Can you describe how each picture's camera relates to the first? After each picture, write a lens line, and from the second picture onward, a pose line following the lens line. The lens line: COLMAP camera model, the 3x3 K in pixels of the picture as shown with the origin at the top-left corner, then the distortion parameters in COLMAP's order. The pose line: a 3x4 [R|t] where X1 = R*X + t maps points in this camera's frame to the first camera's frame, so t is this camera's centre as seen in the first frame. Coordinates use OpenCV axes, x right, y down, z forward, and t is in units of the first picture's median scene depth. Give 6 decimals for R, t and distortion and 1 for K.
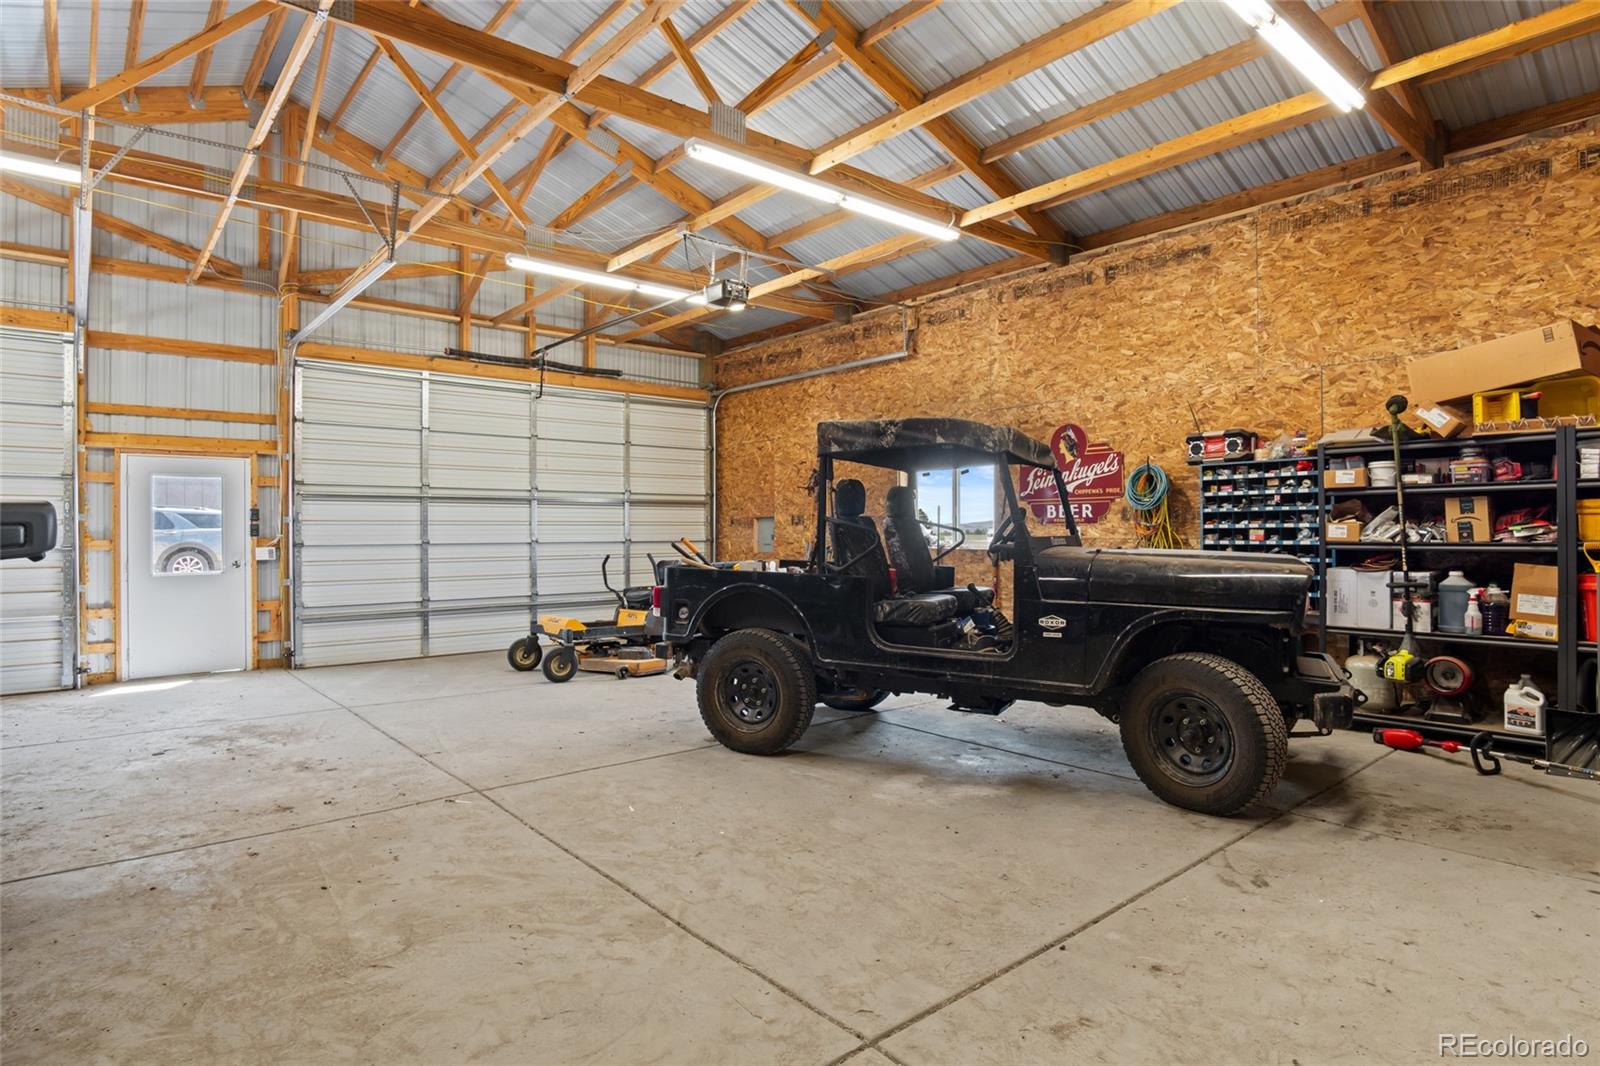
lens RADIAL K [[875.2, 0, 808.0], [0, 875.2, 531.6], [0, 0, 1]] dist [-0.031832, 0.006118]
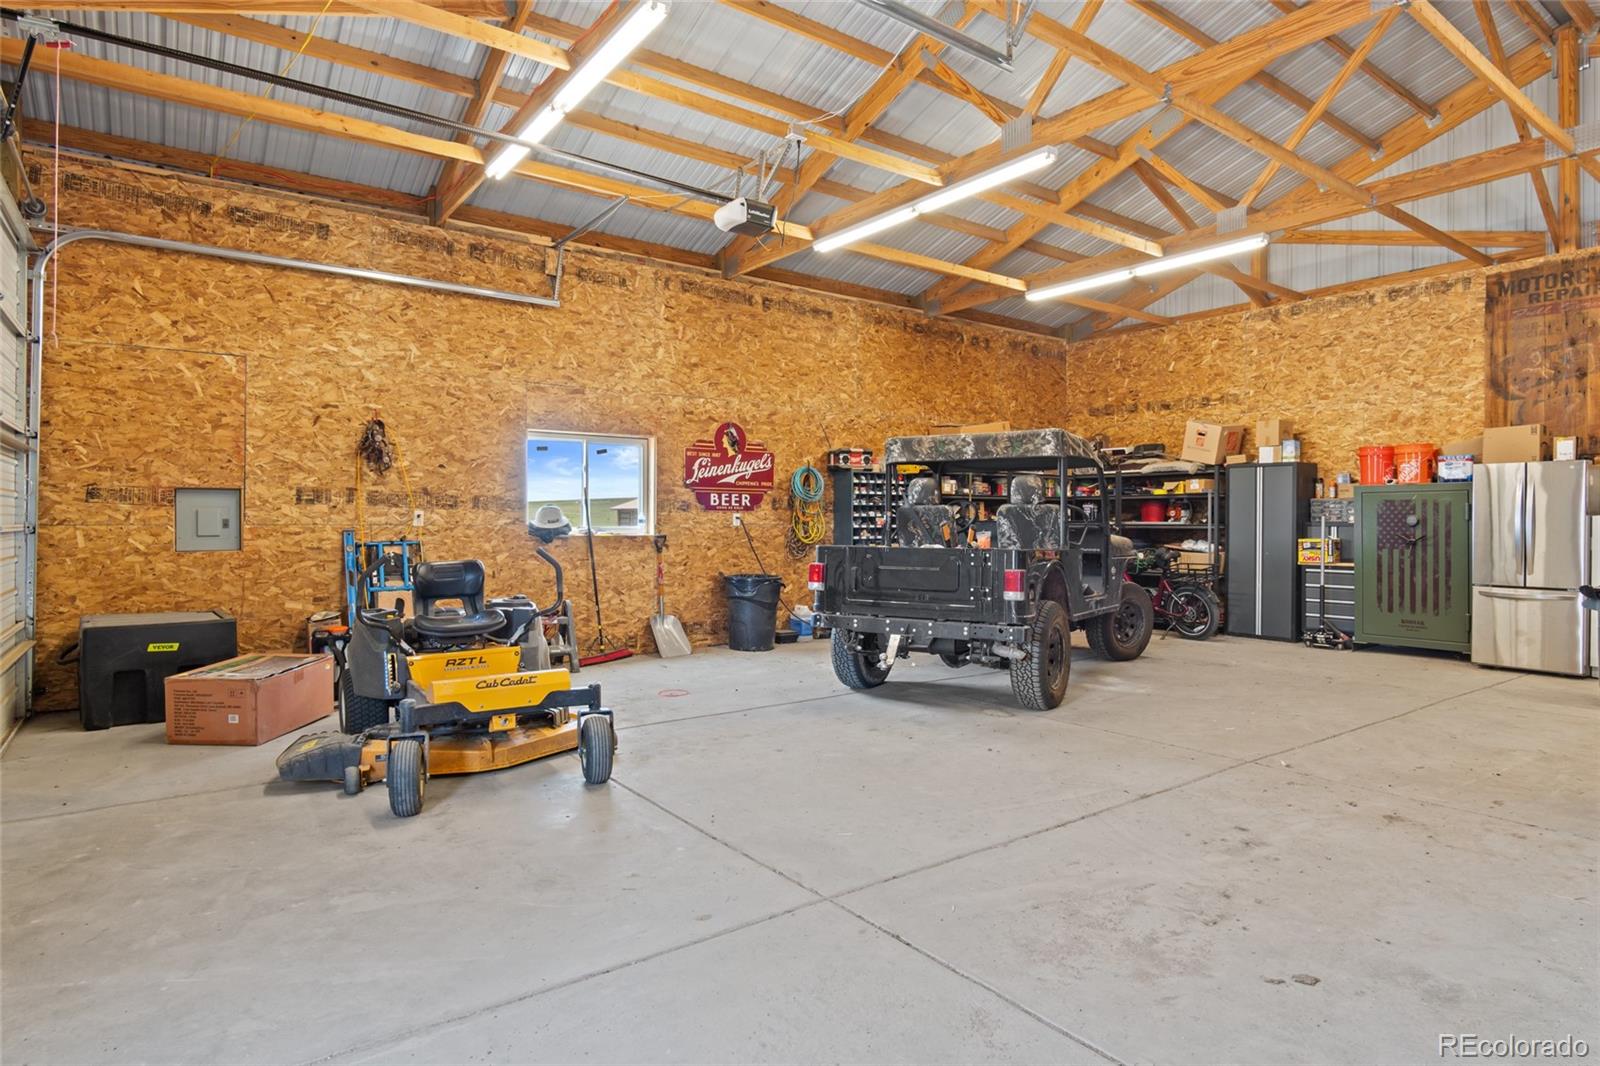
lens RADIAL K [[875.2, 0, 806.2], [0, 875.2, 530.9], [0, 0, 1]] dist [-0.031832, 0.006118]
pose [[0.075126, -0.005946, 0.997156, -0.830926], [-0.002130, 0.999979, 0.006124, 0.009802], [-0.997172, -0.002584, 0.075112, 0.830143]]
